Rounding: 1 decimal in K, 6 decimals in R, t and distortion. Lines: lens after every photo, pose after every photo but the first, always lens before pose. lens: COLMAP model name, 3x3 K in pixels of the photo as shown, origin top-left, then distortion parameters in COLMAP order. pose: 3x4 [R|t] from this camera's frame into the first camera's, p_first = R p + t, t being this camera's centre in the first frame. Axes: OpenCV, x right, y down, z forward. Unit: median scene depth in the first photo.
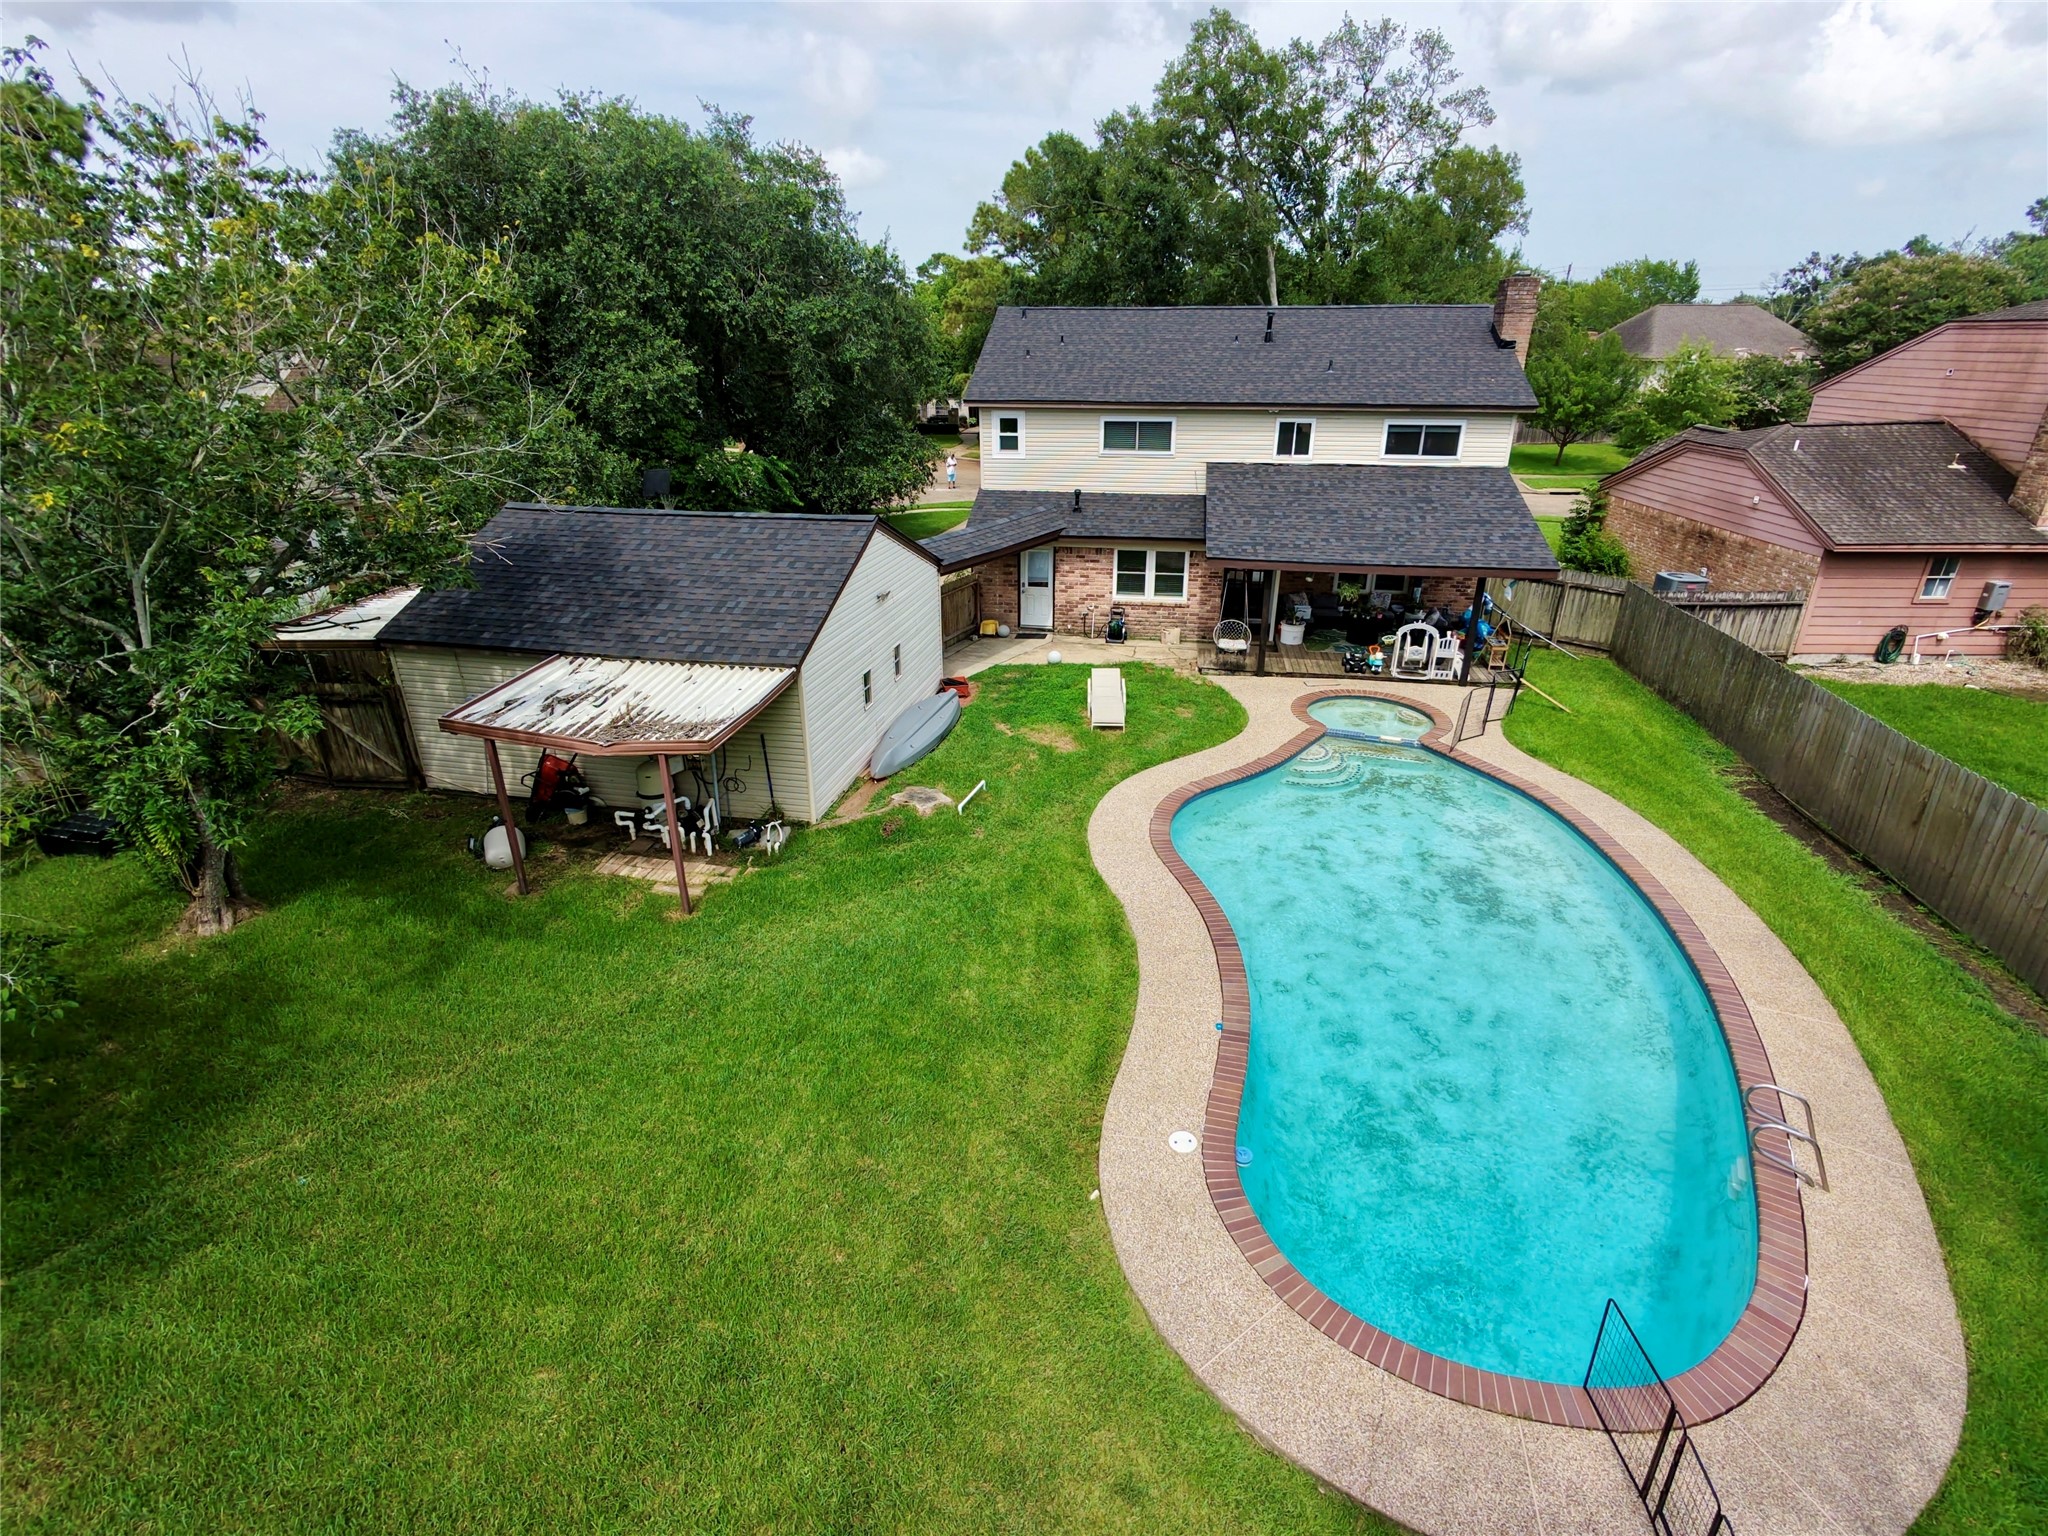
lens RADIAL K [[962.9, 0, 1030.8], [0, 962.9, 775.2], [0, 0, 1]] dist [-0.005360, 0.000865]
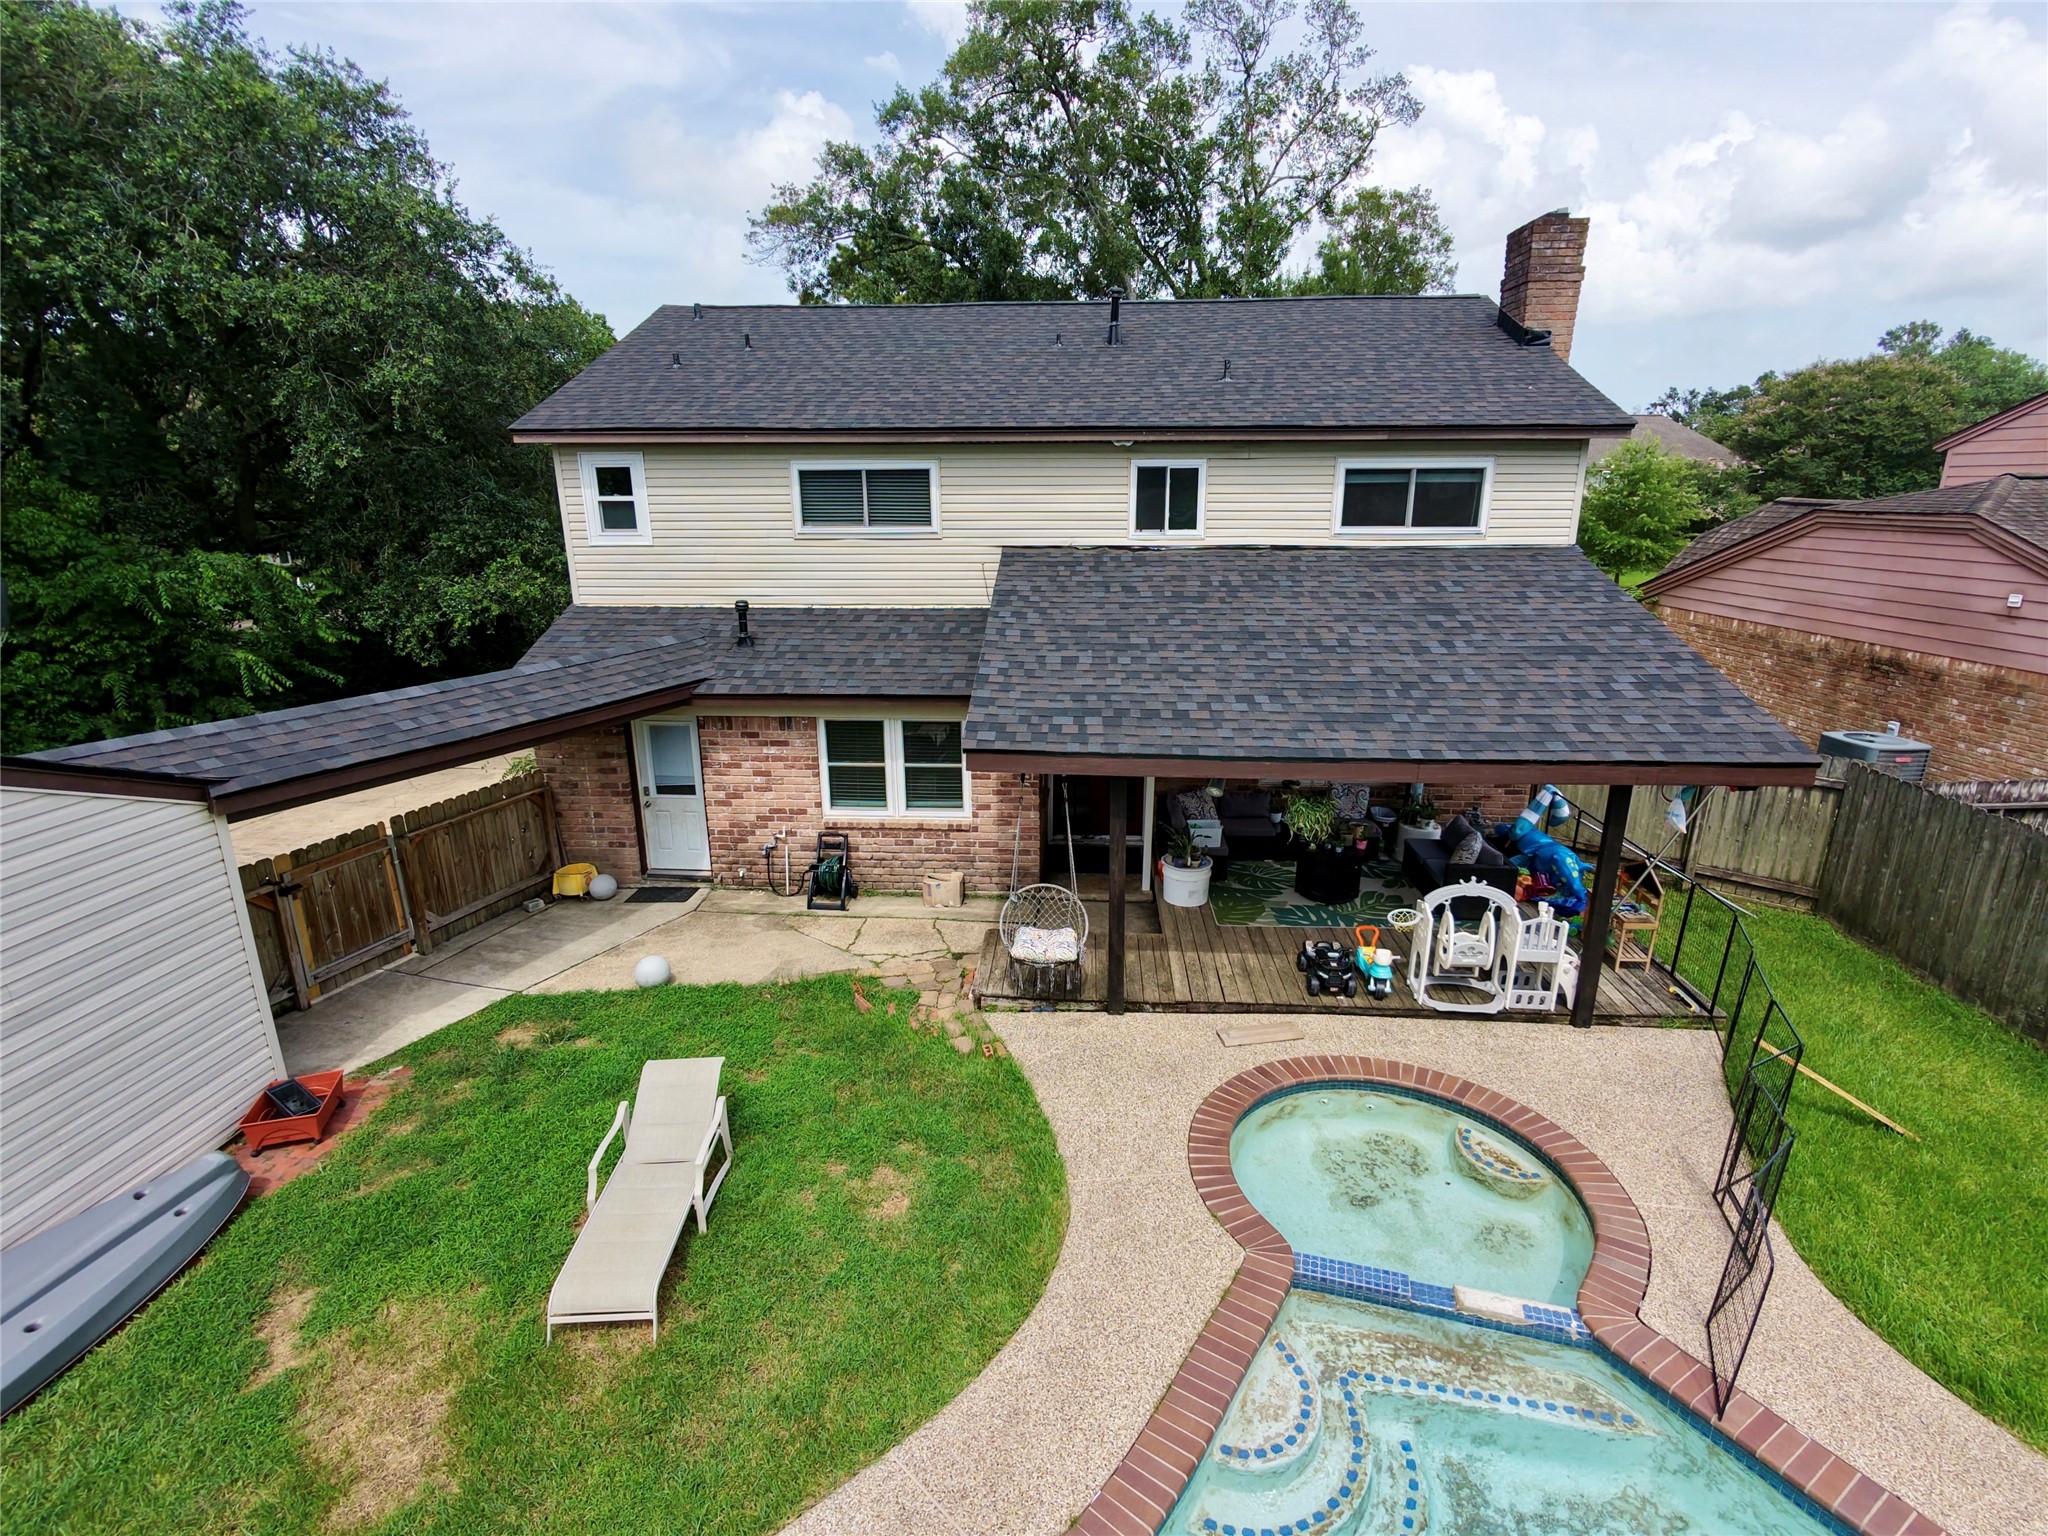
lens RADIAL K [[962.9, 0, 1026.1], [0, 962.9, 775.6], [0, 0, 1]] dist [-0.005360, 0.000865]
pose [[0.996176, -0.028270, 0.082666, 0.151587], [0.038917, 0.990727, -0.130172, -0.139192], [-0.078219, 0.132891, 0.988039, 0.516498]]
